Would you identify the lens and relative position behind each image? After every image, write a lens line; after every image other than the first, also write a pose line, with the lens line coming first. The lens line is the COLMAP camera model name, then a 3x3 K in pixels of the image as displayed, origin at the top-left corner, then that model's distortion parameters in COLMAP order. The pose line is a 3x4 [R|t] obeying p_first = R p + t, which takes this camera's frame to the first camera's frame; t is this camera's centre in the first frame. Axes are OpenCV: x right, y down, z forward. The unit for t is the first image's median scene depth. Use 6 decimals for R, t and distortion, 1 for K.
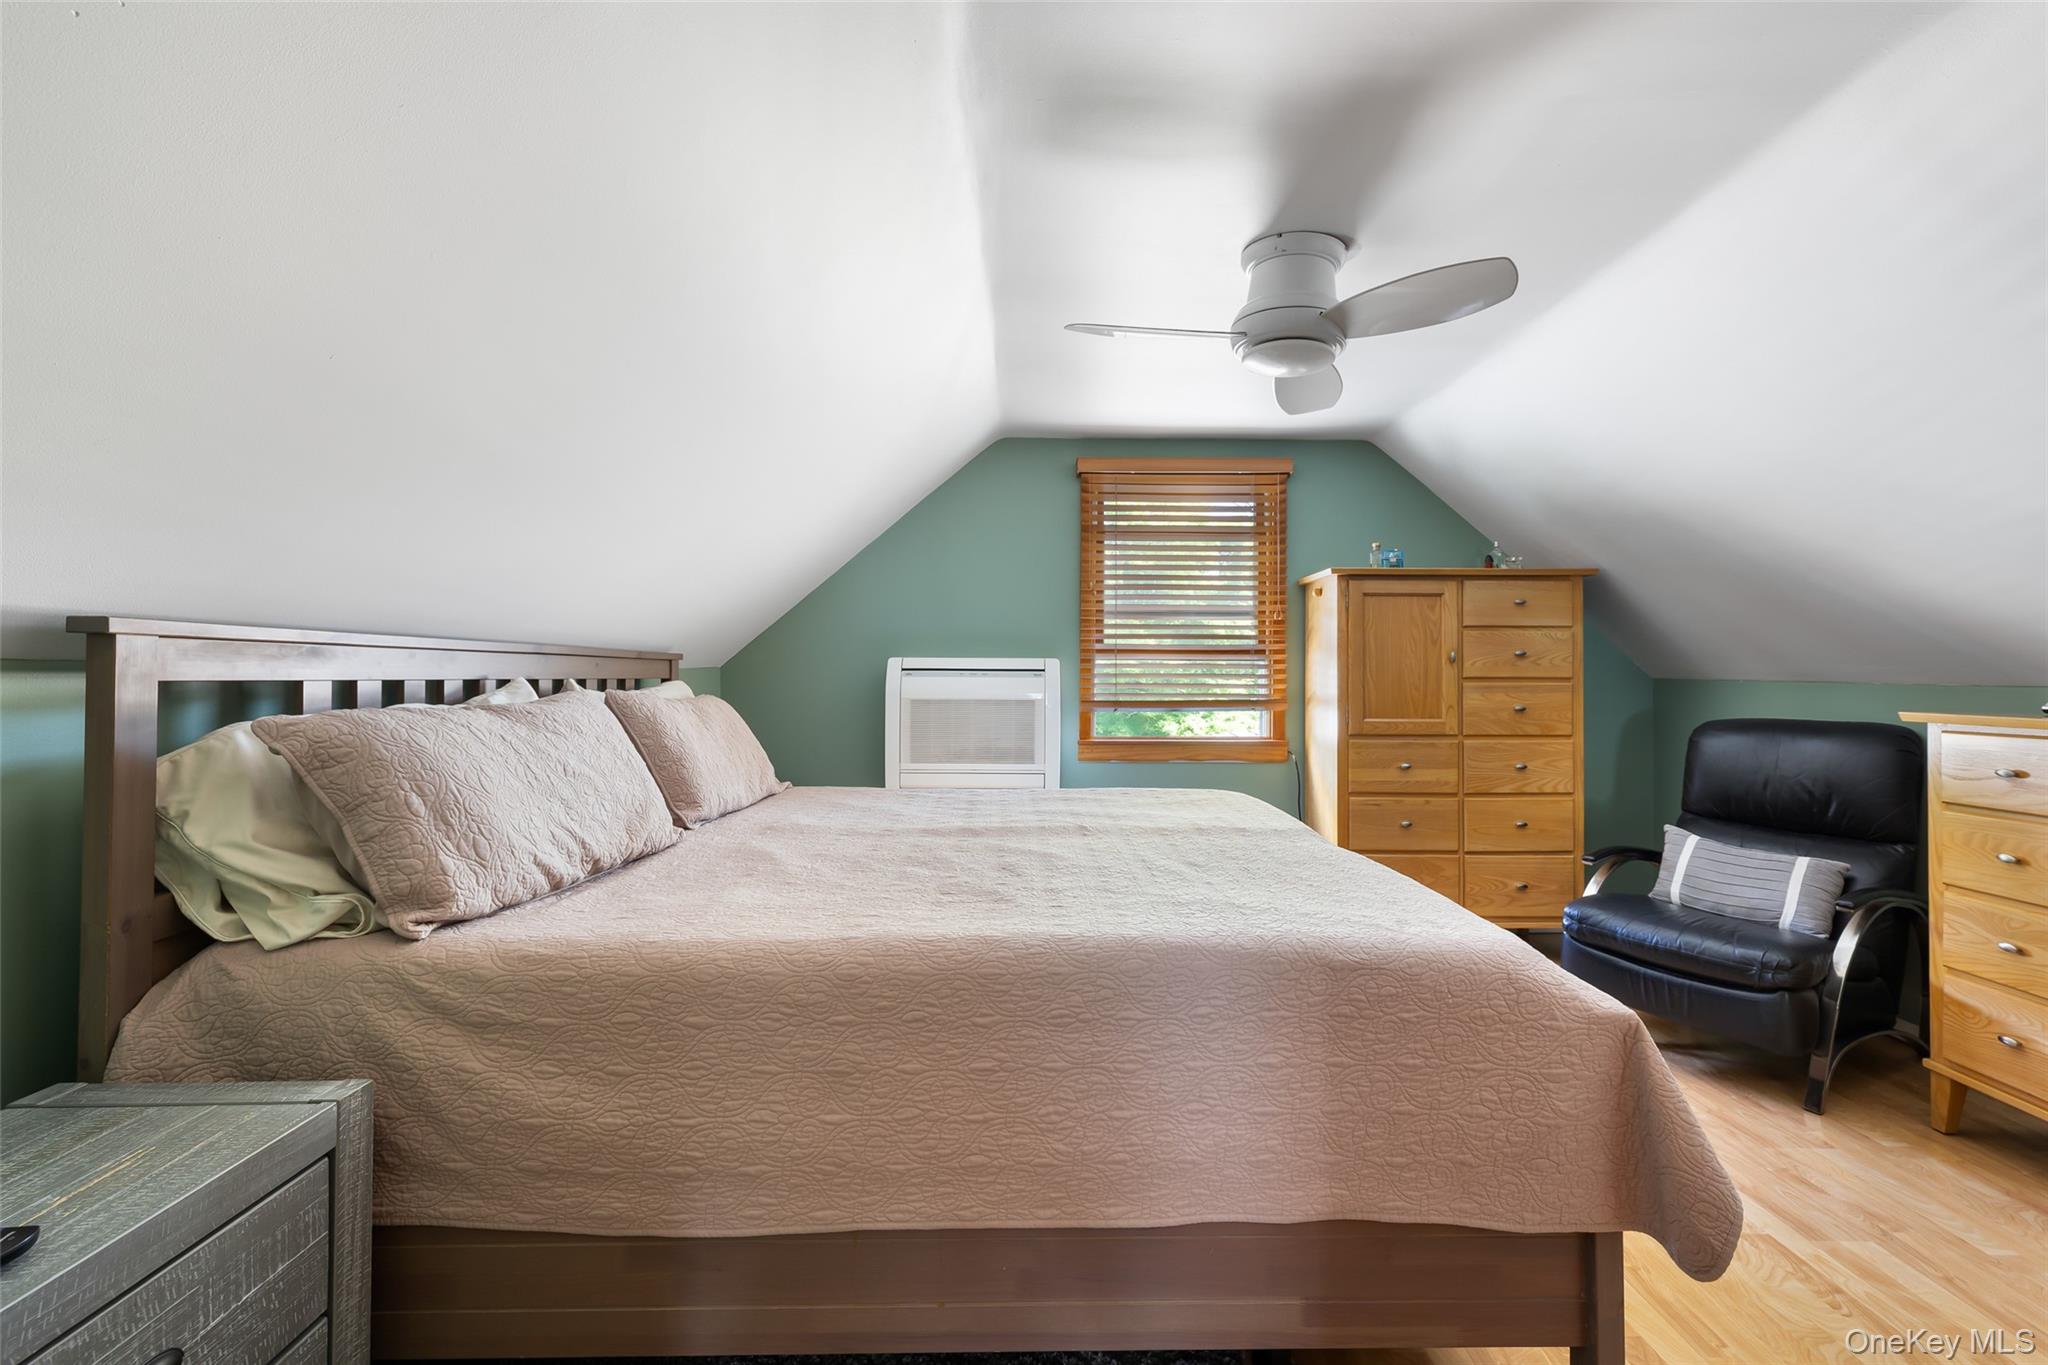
lens RADIAL K [[921.8, 0, 1028.1], [0, 921.8, 678.8], [0, 0, 1]] dist [0.019389, -0.000320]
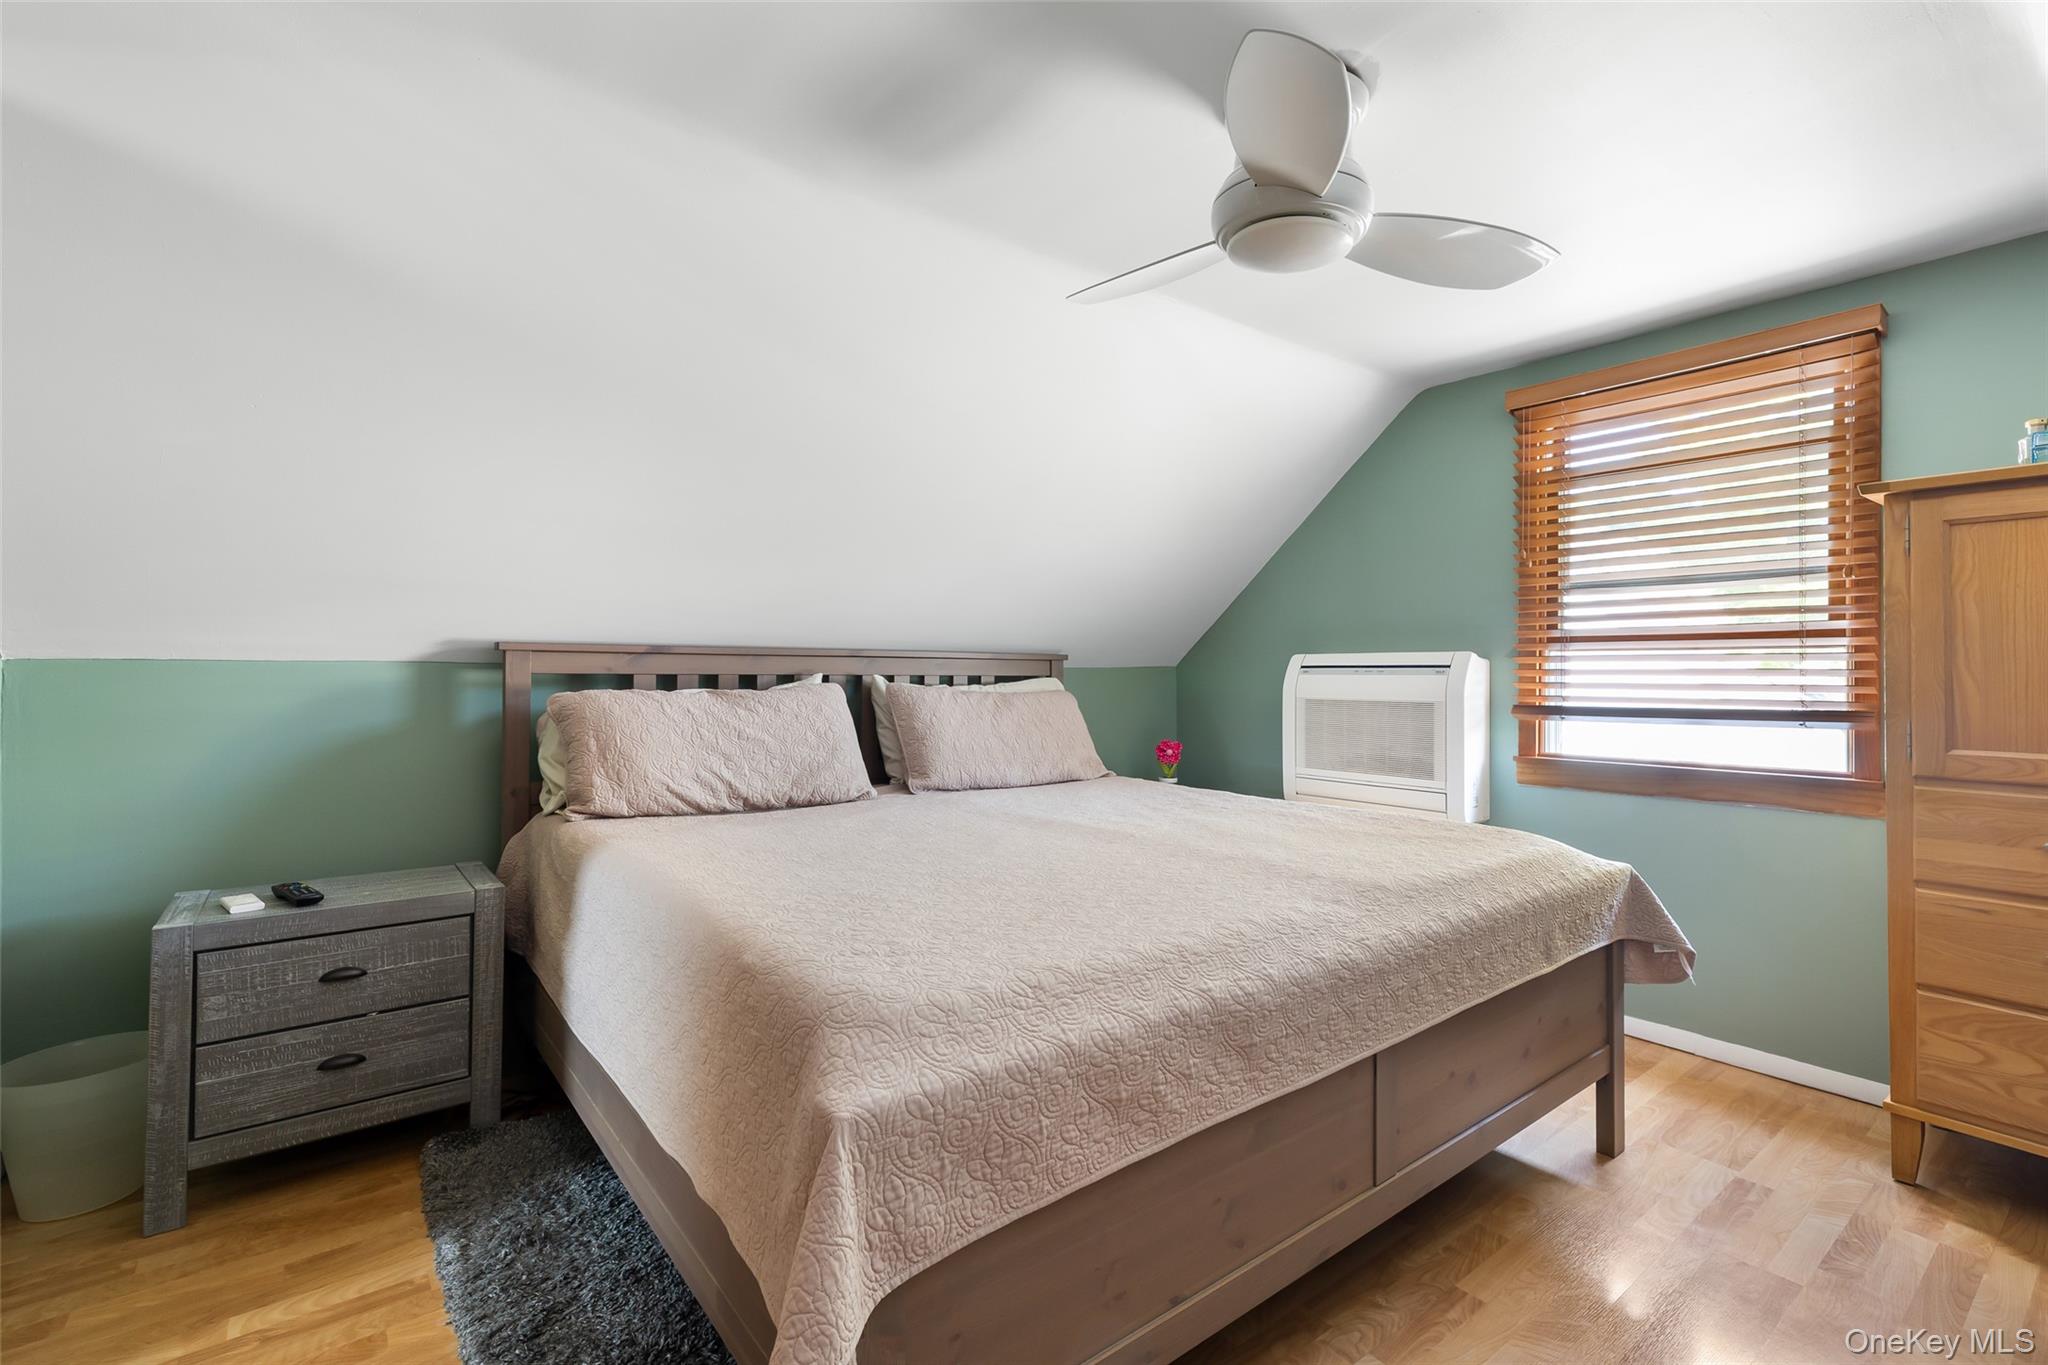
lens RADIAL K [[921.8, 0, 1030.4], [0, 921.8, 673.8], [0, 0, 1]] dist [0.019389, -0.000320]
pose [[0.611670, -0.002408, -0.791110, 0.436619], [-0.003272, 0.999979, -0.005573, 0.003341], [0.791106, 0.005998, 0.611649, 0.213611]]
